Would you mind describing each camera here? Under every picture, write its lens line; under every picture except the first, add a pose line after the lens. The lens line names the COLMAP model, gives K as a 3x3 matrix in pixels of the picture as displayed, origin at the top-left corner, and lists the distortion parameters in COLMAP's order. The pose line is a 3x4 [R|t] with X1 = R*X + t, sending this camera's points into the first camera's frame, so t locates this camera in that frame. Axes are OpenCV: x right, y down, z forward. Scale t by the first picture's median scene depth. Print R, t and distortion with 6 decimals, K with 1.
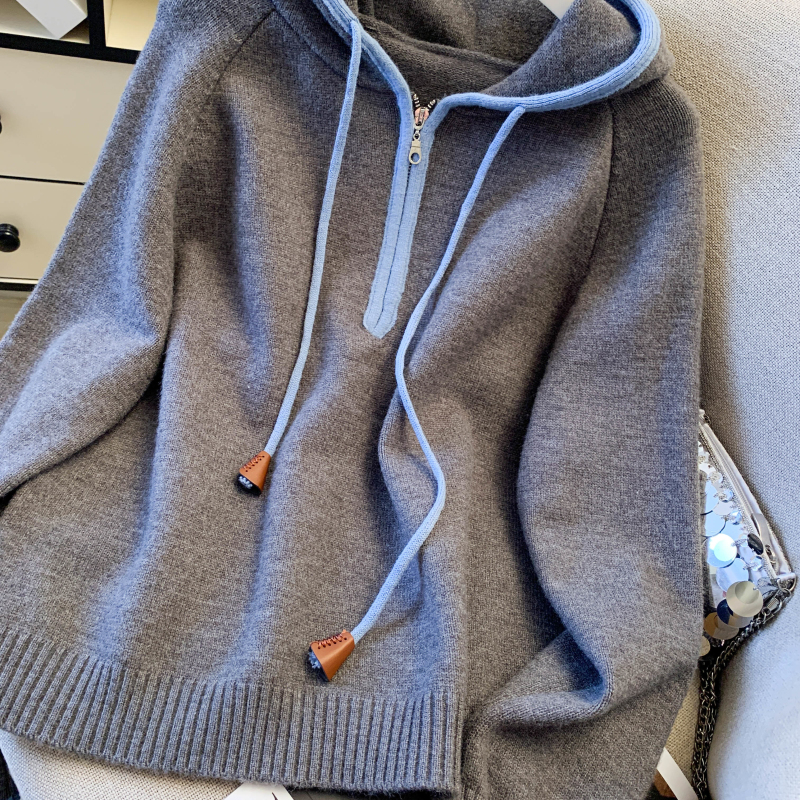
lens RADIAL K [[826.6, 0, 391.9], [0, 826.6, 391.3], [0, 0, 1]] dist [0.015808, 0.000000]
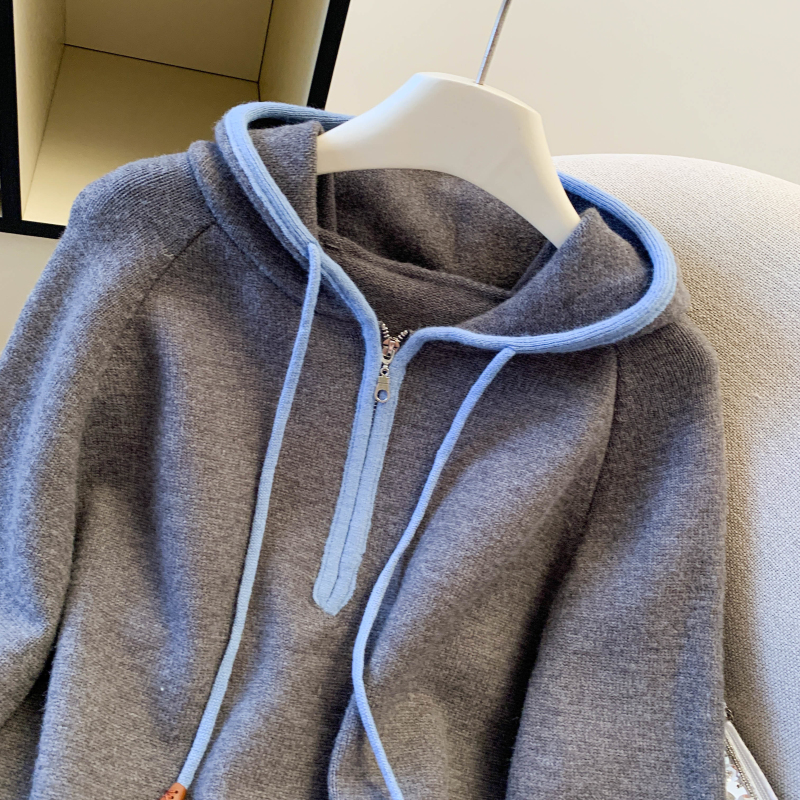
lens RADIAL K [[826.6, 0, 400.0], [0, 826.6, 396.0], [0, 0, 1]] dist [0.015808, 0.000000]
pose [[0.997523, 0.022811, 0.066546, -0.009019], [-0.016539, 0.995499, -0.093320, -0.208773], [-0.068375, 0.091989, 0.993410, 0.182320]]
